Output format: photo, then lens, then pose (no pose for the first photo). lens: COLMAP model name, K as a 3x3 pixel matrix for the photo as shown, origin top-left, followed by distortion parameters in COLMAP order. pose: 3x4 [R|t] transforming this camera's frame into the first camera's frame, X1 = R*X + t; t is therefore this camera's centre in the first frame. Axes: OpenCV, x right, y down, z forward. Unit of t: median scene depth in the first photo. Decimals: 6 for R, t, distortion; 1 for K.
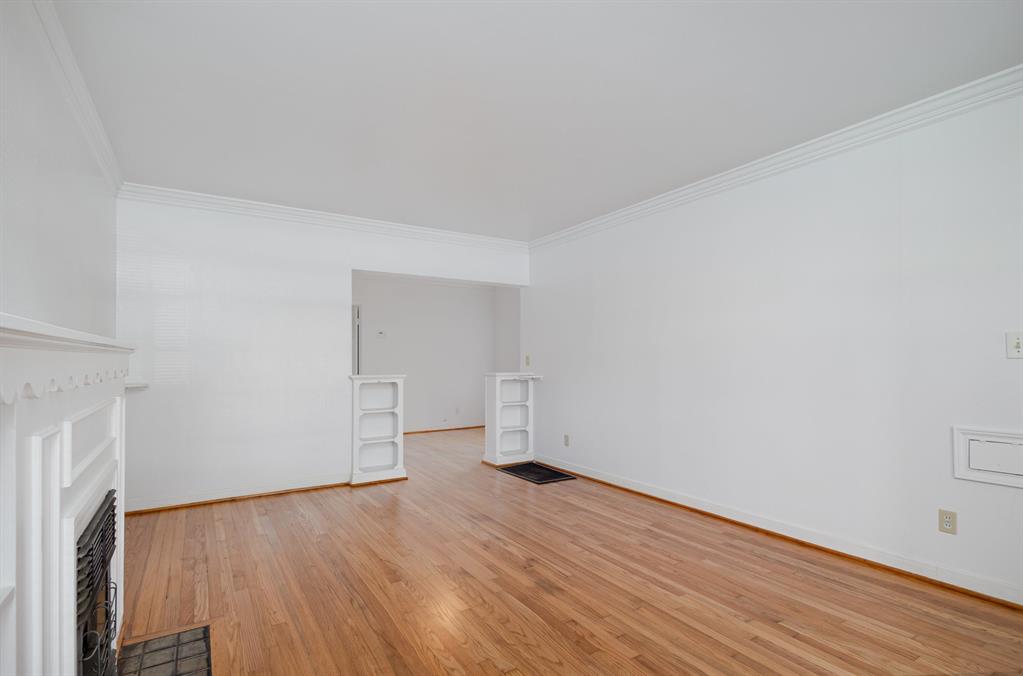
lens RADIAL K [[487.3, 0, 508.5], [0, 487.3, 357.9], [0, 0, 1]] dist [0.005399, -0.001148]
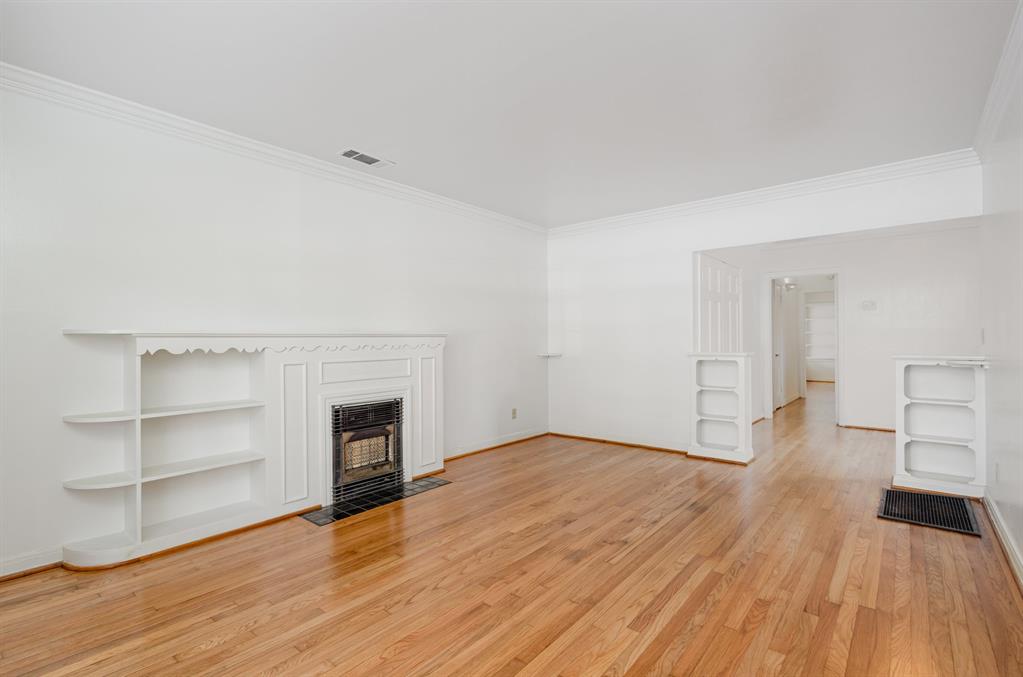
lens RADIAL K [[487.3, 0, 509.6], [0, 487.3, 336.0], [0, 0, 1]] dist [0.005399, -0.001148]
pose [[0.305202, -0.007955, -0.952255, 0.833472], [0.011758, 0.999920, -0.004585, 0.001022], [0.952215, -0.009797, 0.305271, 0.440784]]
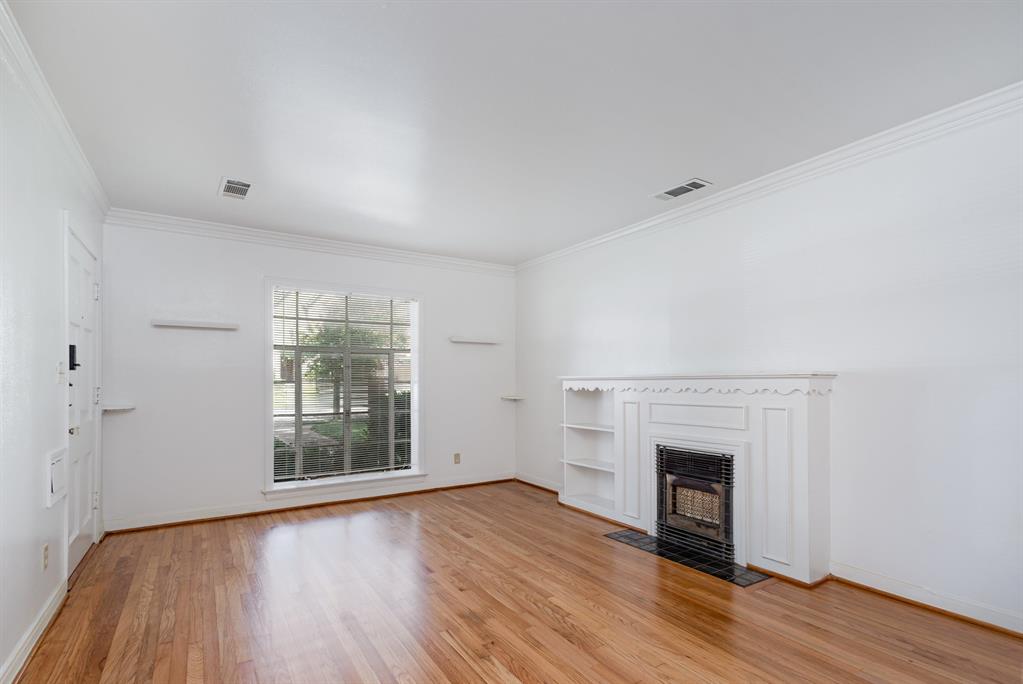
lens RADIAL K [[487.3, 0, 492.7], [0, 487.3, 380.0], [0, 0, 1]] dist [0.005399, -0.001148]
pose [[-0.999423, 0.003256, 0.033822, 0.005468], [0.002946, 0.999953, -0.009222, 0.004277], [-0.033850, -0.009117, -0.999385, 1.584881]]
